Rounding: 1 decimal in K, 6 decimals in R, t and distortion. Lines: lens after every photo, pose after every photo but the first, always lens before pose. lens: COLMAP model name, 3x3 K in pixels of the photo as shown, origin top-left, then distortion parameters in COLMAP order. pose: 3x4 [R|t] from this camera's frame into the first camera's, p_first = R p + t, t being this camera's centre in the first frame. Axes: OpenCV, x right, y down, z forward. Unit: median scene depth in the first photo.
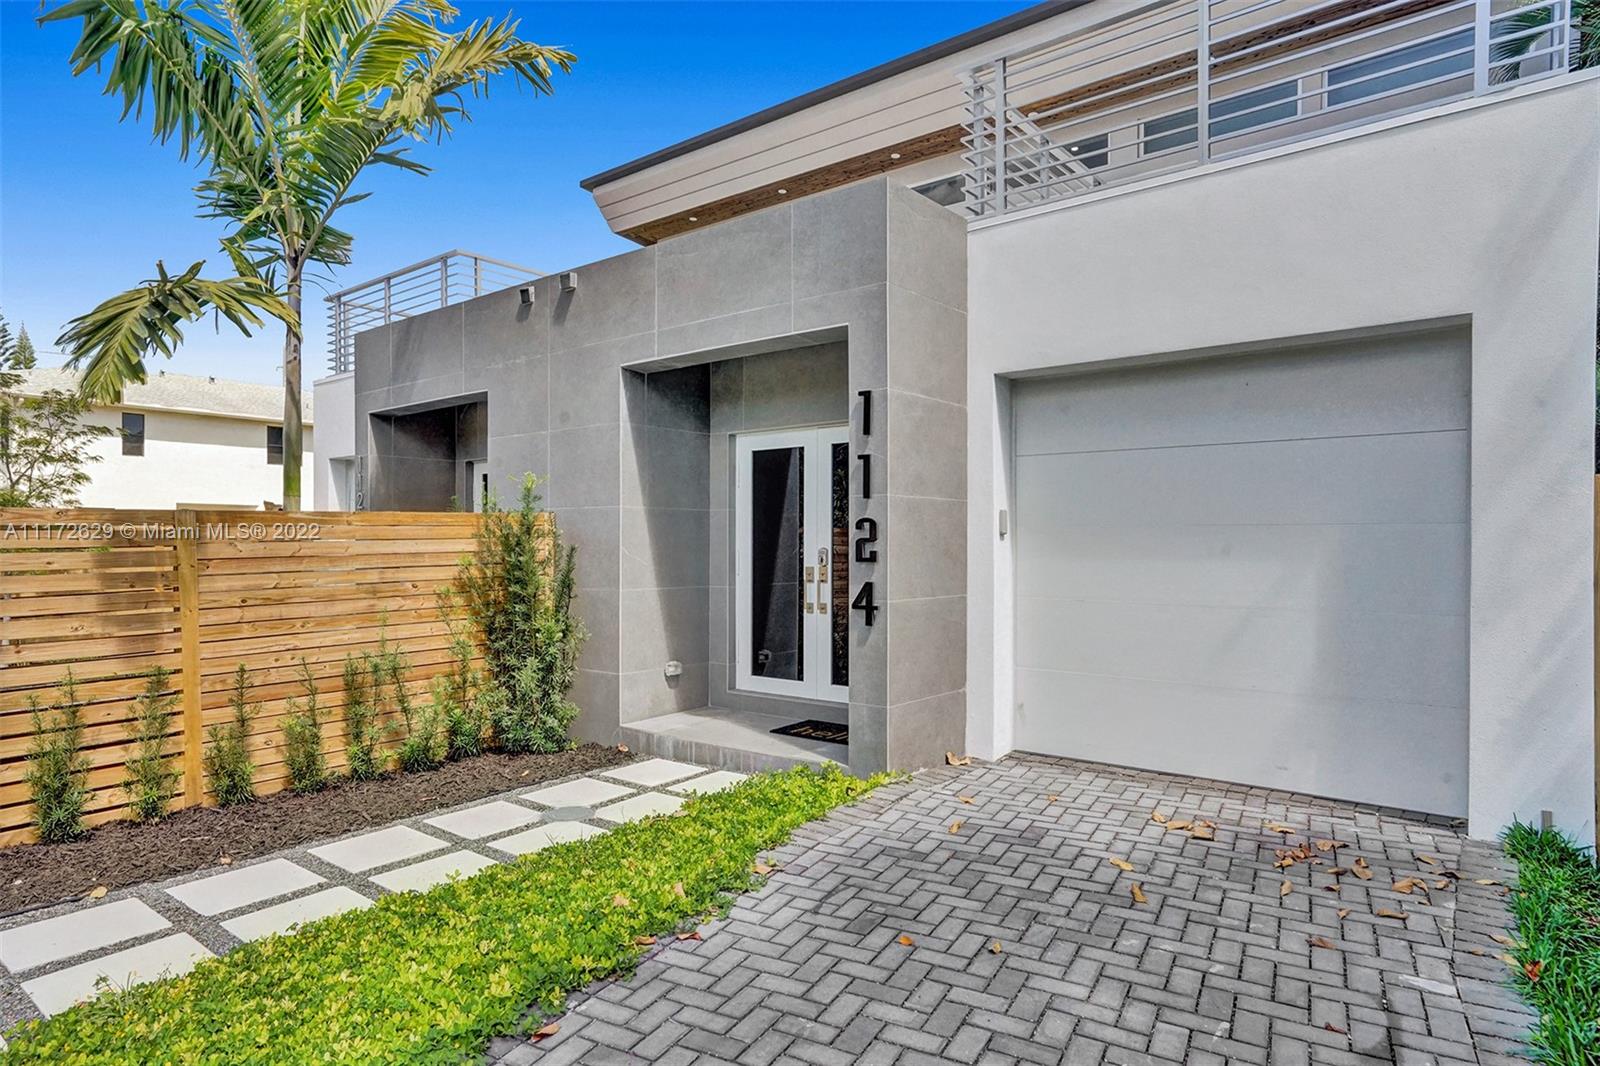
lens RADIAL K [[962.7, 0, 764.5], [0, 962.7, 531.8], [0, 0, 1]] dist [-0.001025, 0.003194]
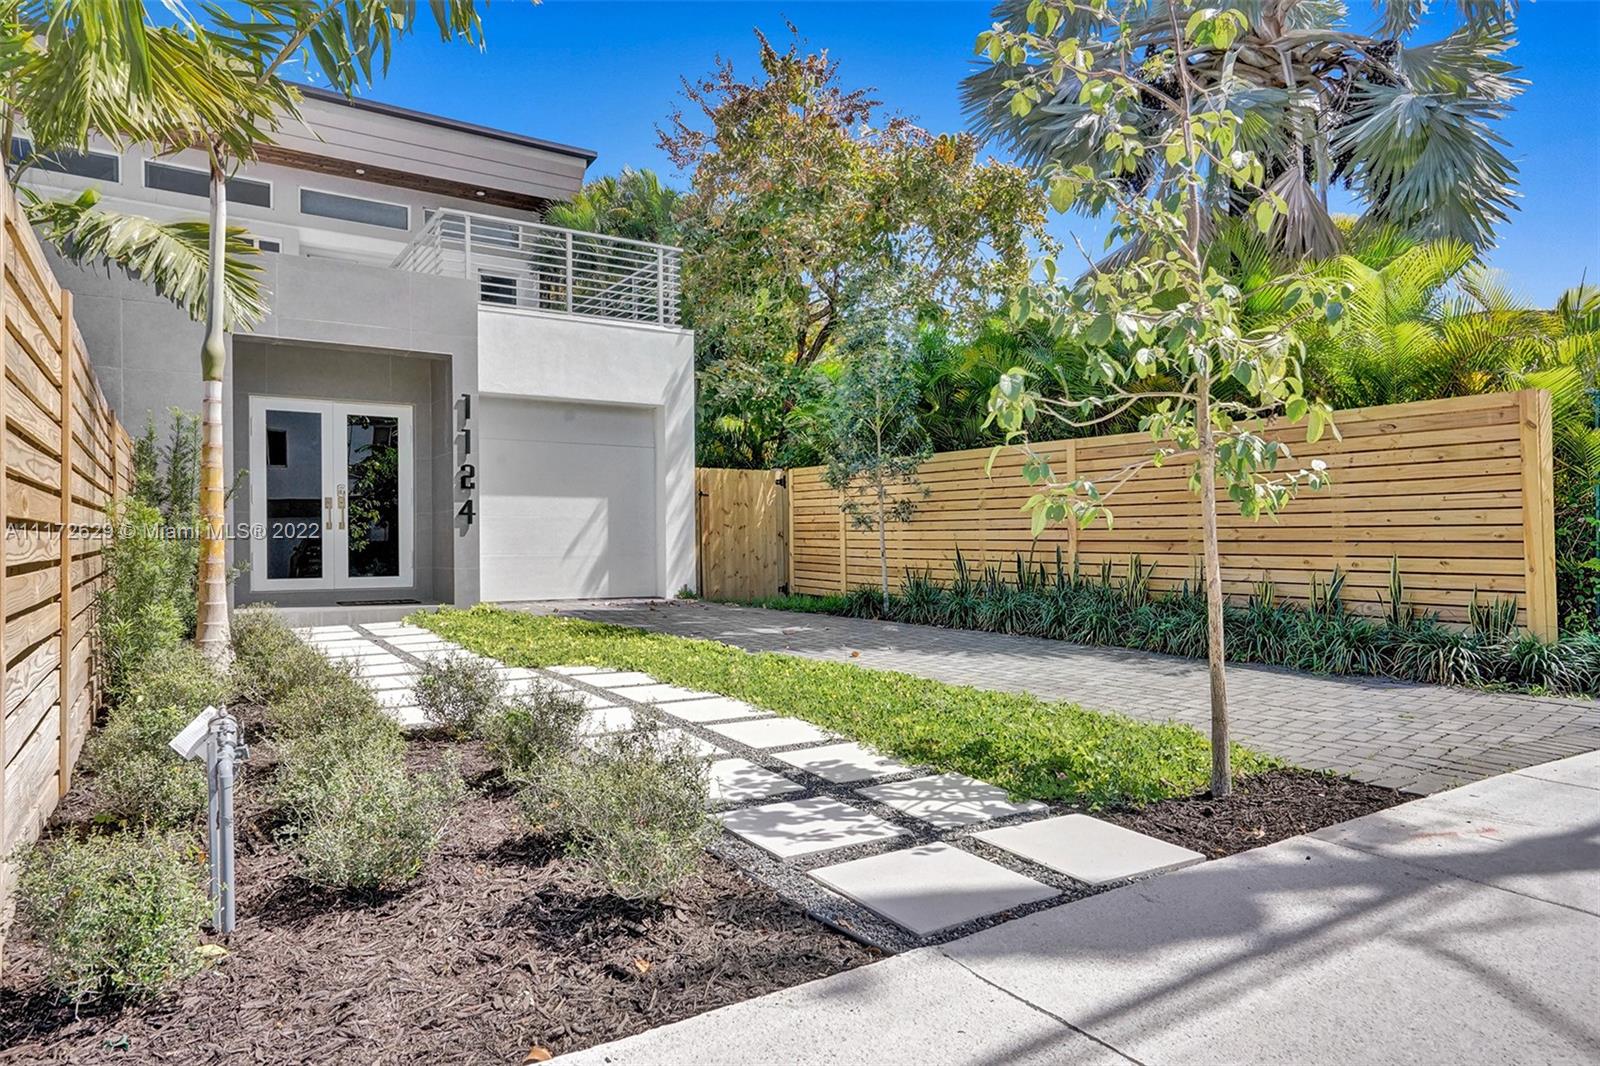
lens RADIAL K [[950.5, 0, 768.6], [0, 950.5, 536.0], [0, 0, 1]] dist [0.002438, 0.000056]
pose [[0.296829, 0.008241, 0.954895, -1.433778], [-0.005048, 0.999962, -0.007061, 0.130061], [-0.954917, -0.002724, 0.296860, -0.074166]]
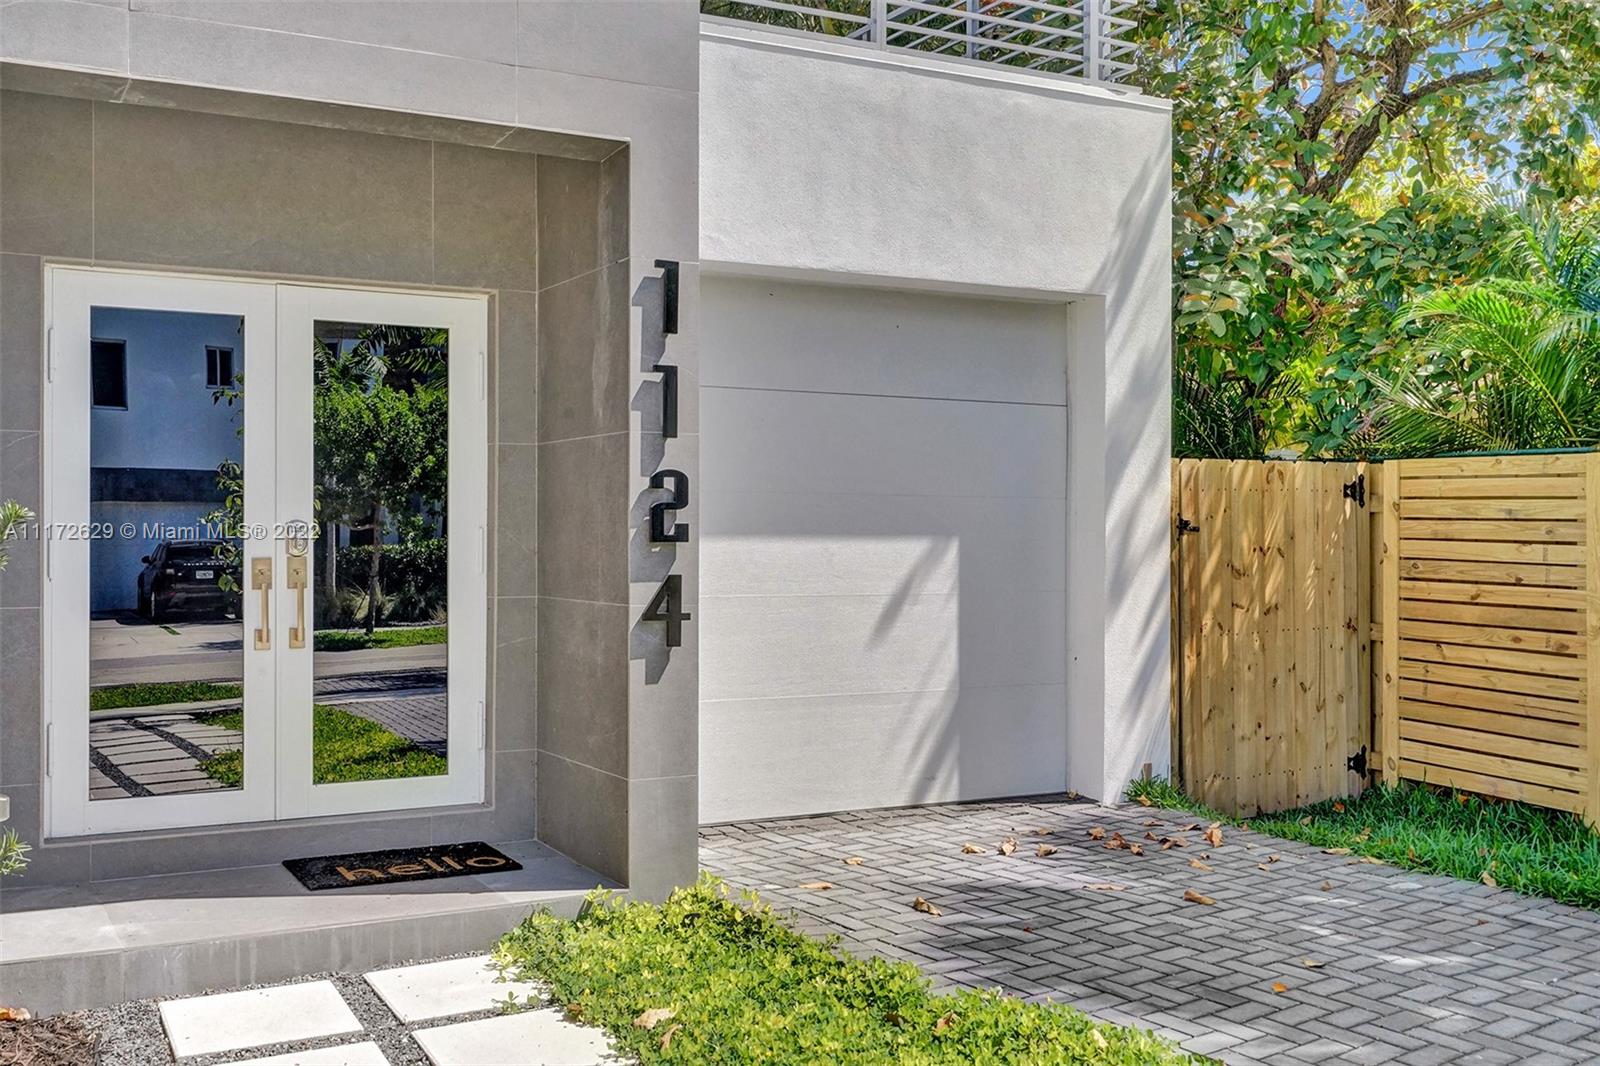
lens RADIAL K [[1595.3, 0, 800.0], [0, 1595.3, 533.0], [0, 0, 1]] dist [-0.007891, 0.009776]
pose [[0.359320, 0.002020, 0.933212, -0.805236], [-0.016534, 0.999854, 0.004202, 0.020066], [-0.933068, -0.016940, 0.359301, 0.558329]]
